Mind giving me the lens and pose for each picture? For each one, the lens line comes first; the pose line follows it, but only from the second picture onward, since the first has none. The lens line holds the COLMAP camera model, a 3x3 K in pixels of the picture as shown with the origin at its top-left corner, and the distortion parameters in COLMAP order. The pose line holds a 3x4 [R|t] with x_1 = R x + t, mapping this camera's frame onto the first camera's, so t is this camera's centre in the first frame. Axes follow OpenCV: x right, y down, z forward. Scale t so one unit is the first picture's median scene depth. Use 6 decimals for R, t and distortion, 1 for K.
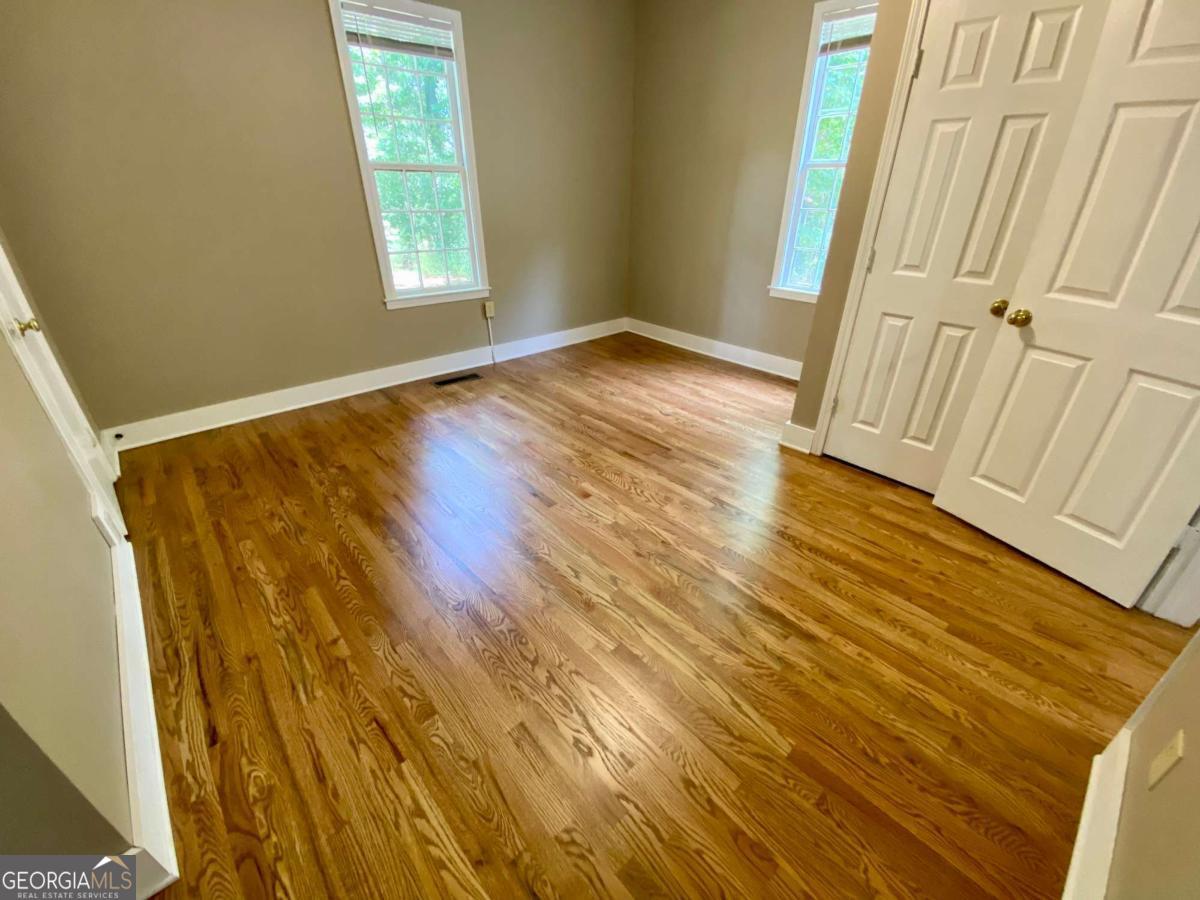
lens RADIAL K [[484.2, 0, 596.3], [0, 484.2, 450.6], [0, 0, 1]] dist [0.026462, -0.022534]
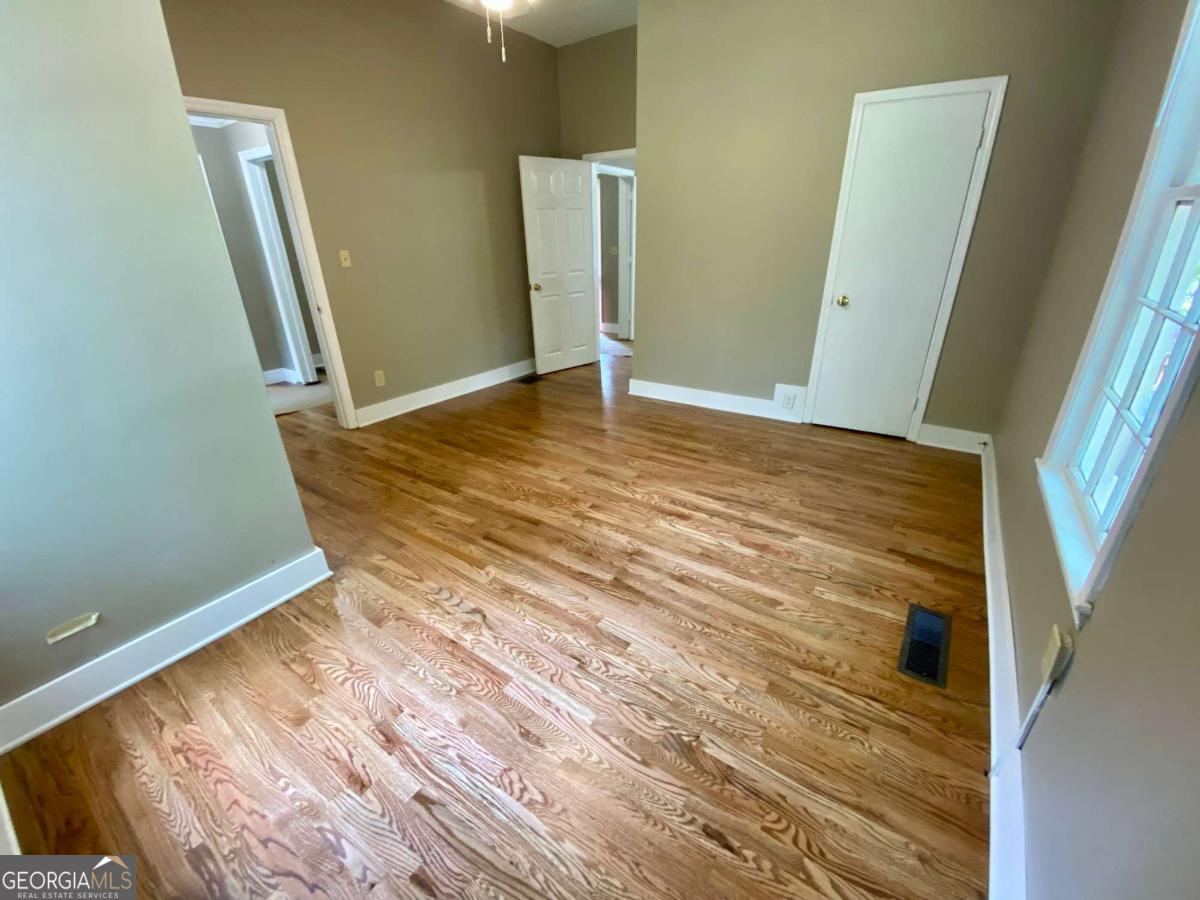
lens RADIAL K [[484.2, 0, 596.3], [0, 484.2, 450.6], [0, 0, 1]] dist [0.026462, -0.022534]
pose [[-0.973061, 0.109917, -0.202660, 0.118377], [-0.094018, 0.613432, 0.784132, -0.788472], [0.210507, 0.782061, -0.586572, 1.430825]]
